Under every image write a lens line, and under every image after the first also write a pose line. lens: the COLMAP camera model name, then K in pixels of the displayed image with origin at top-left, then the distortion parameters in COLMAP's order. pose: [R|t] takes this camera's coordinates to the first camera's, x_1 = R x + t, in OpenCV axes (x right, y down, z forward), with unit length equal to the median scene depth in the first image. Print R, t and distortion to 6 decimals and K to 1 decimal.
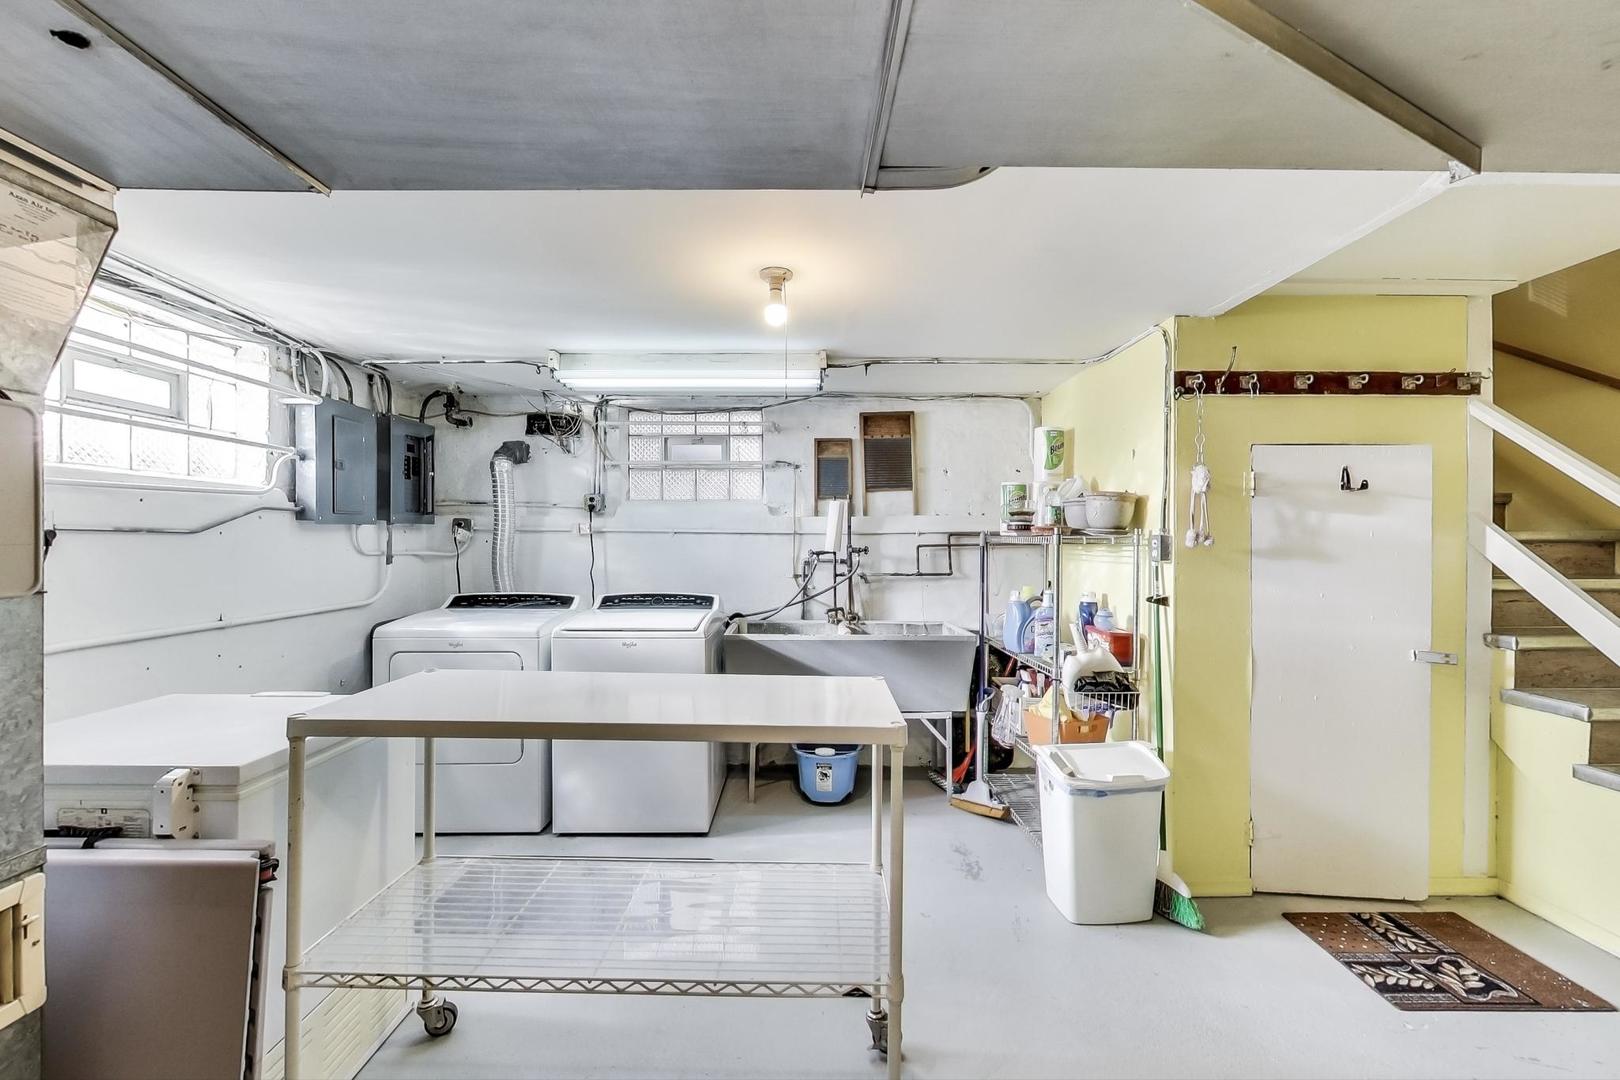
lens RADIAL K [[640.7, 0, 808.5], [0, 640.7, 540.6], [0, 0, 1]] dist [-0.002489, 0.000123]
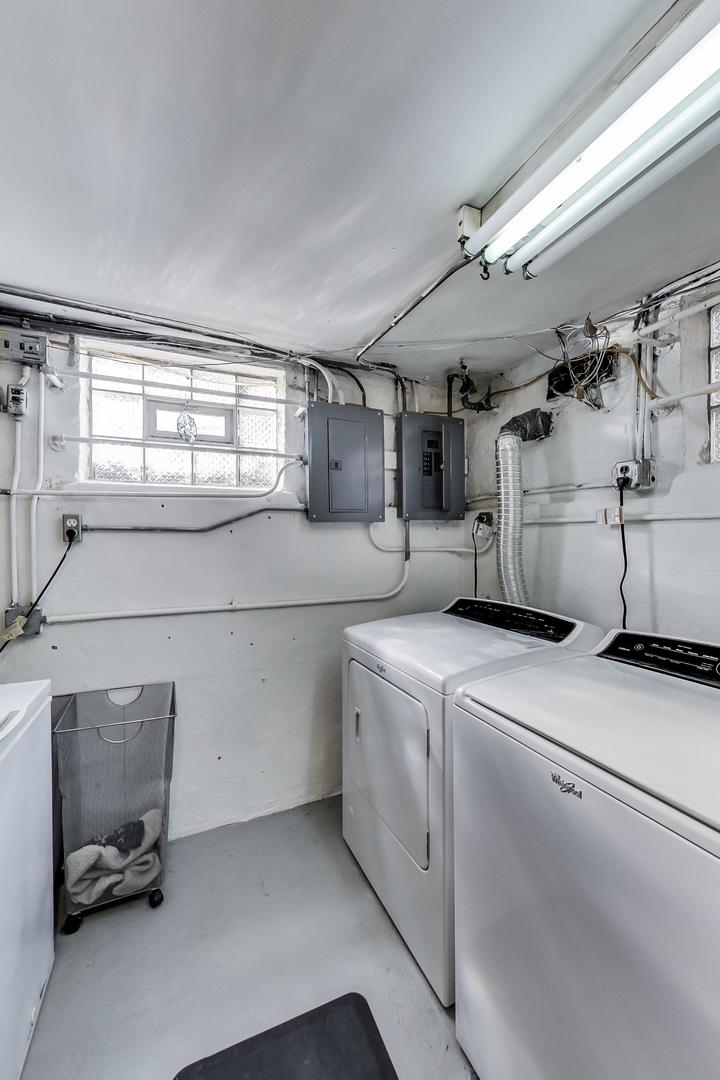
lens RADIAL K [[427.2, 0, 350.9], [0, 427.2, 541.4], [0, 0, 1]] dist [-0.002489, 0.000123]
pose [[0.408545, 0.002480, -0.912735, -0.072247], [0.003036, 0.999987, 0.004076, 0.003471], [0.912733, -0.004436, 0.408532, 0.629797]]
